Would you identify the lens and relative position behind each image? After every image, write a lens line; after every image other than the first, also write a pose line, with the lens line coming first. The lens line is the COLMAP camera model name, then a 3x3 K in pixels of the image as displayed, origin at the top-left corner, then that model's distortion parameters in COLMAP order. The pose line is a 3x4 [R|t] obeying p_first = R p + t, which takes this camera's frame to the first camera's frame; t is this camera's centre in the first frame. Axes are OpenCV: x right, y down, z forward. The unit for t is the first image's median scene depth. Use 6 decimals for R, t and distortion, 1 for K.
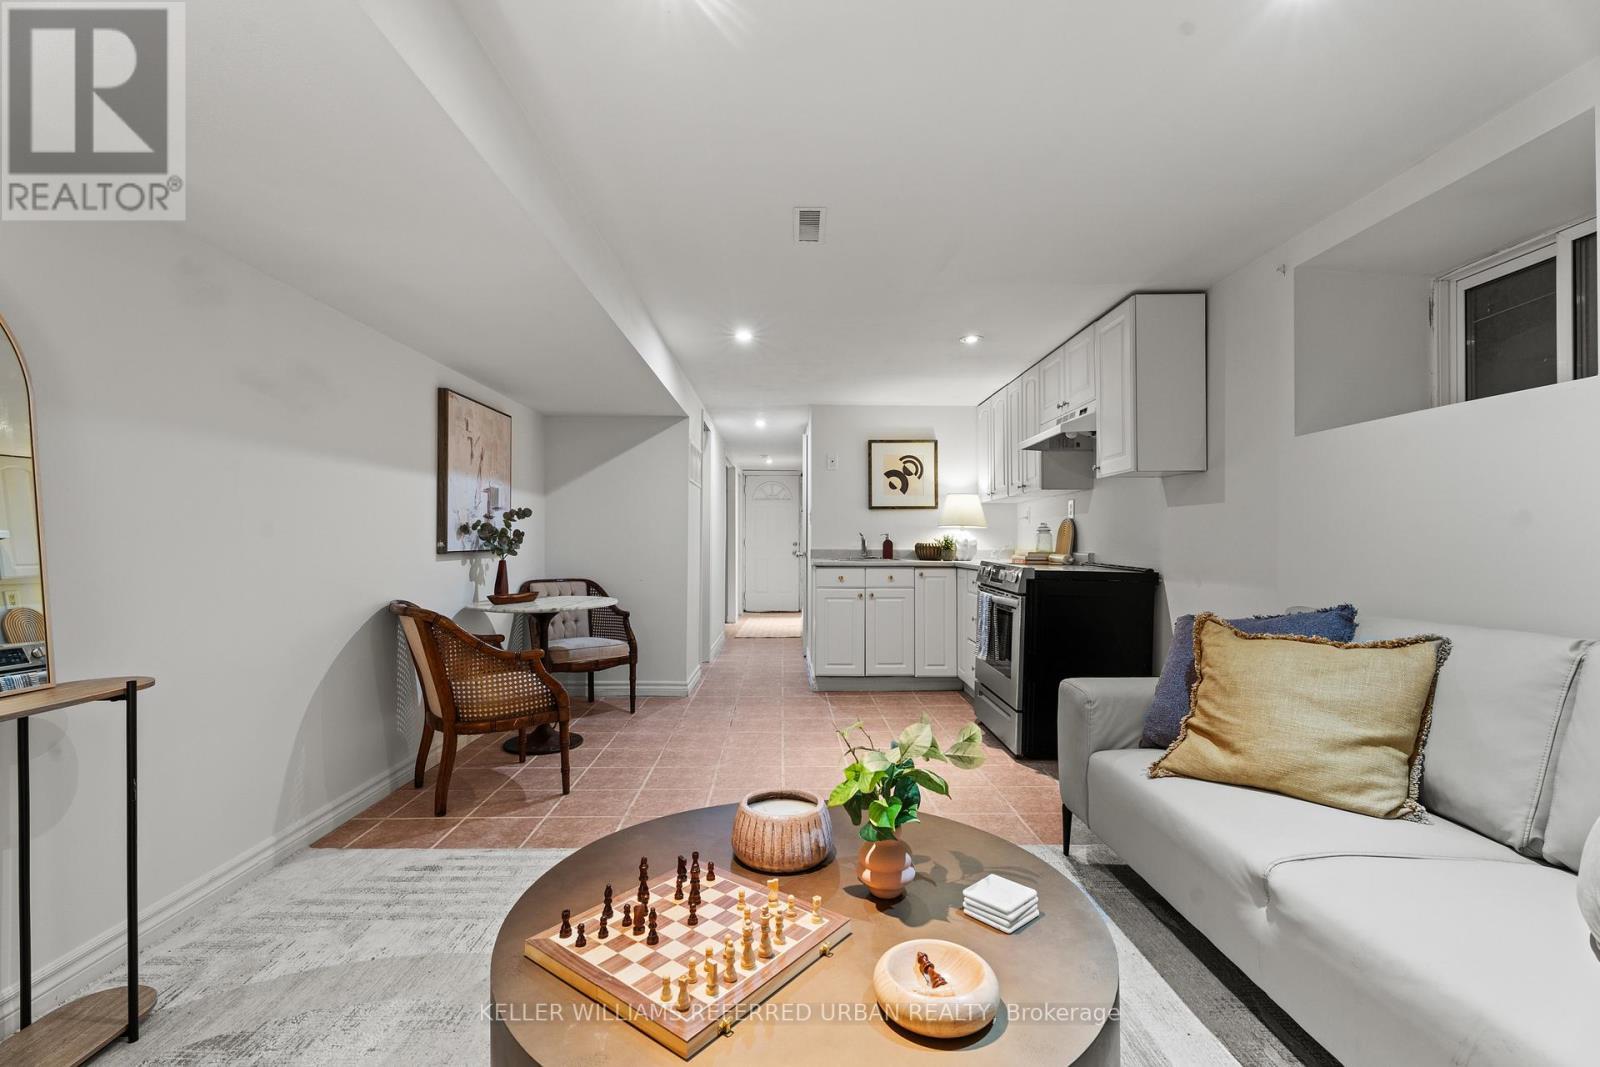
lens RADIAL K [[707.0, 0, 800.0], [0, 707.0, 533.5], [0, 0, 1]] dist [0.002426, -0.000084]
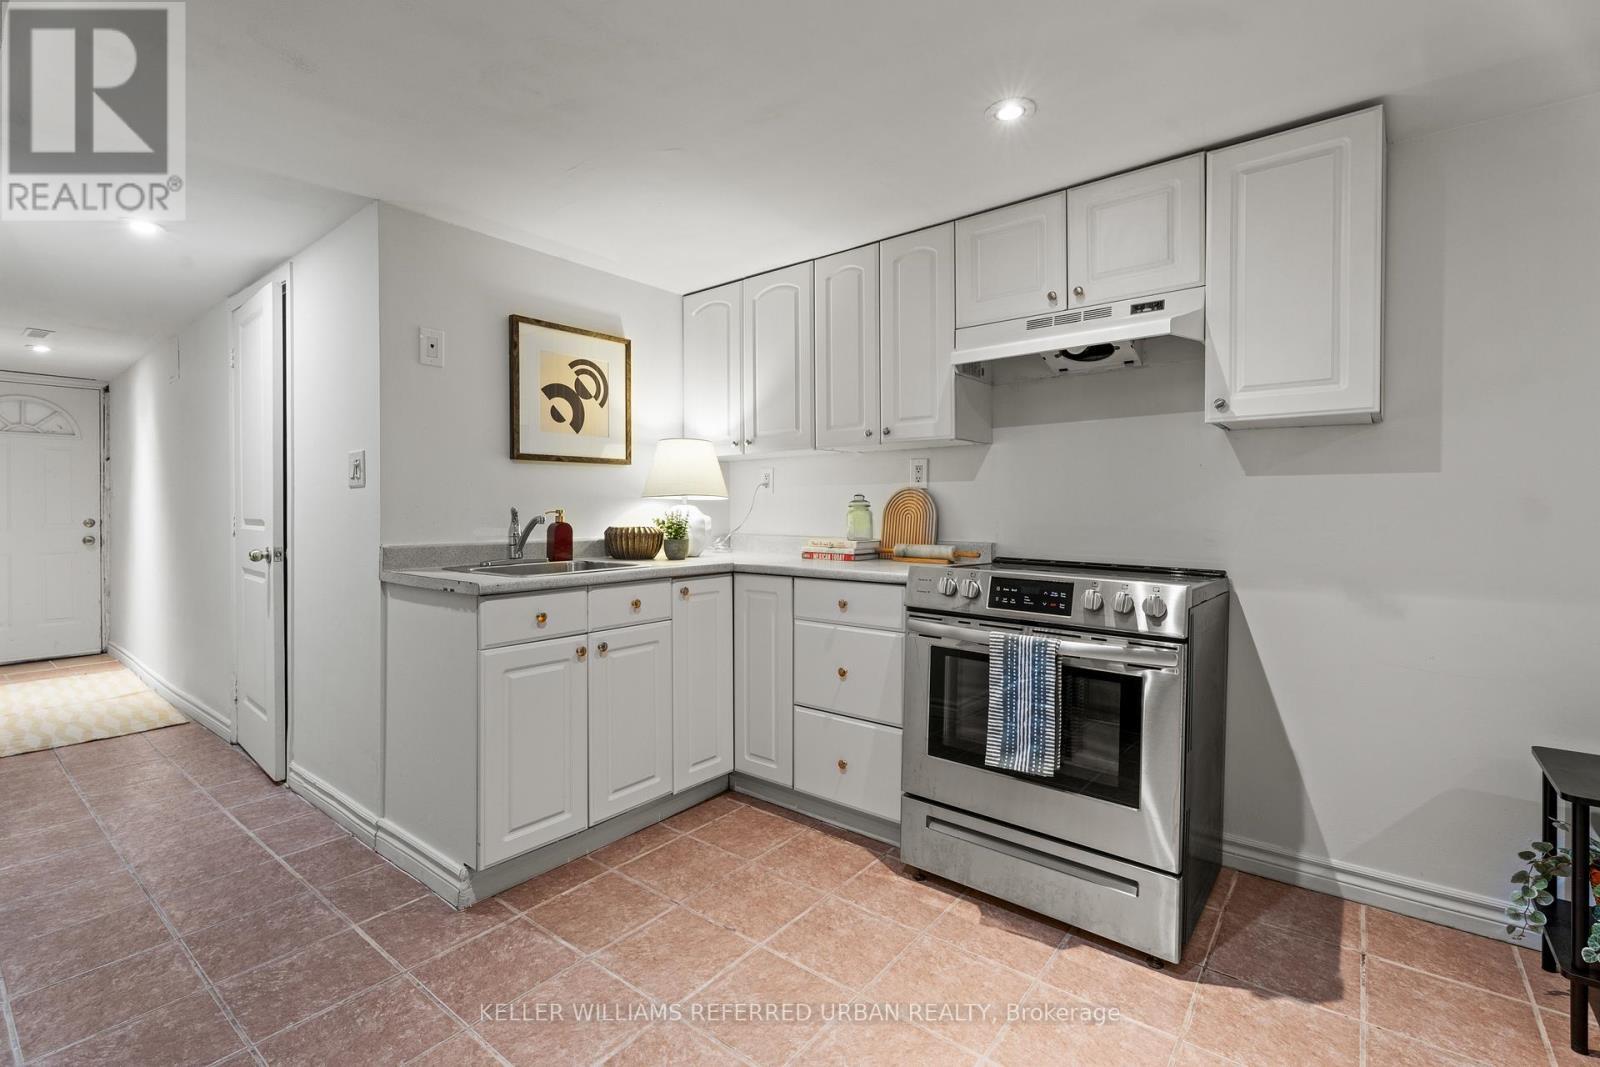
lens RADIAL K [[712.6, 0, 796.4], [0, 712.6, 509.8], [0, 0, 1]] dist [0.000402, -0.000136]
pose [[0.639272, -0.002469, 0.768977, -0.152327], [-0.007069, 0.999934, 0.009088, -0.005478], [-0.768949, -0.011246, 0.639212, 0.543028]]
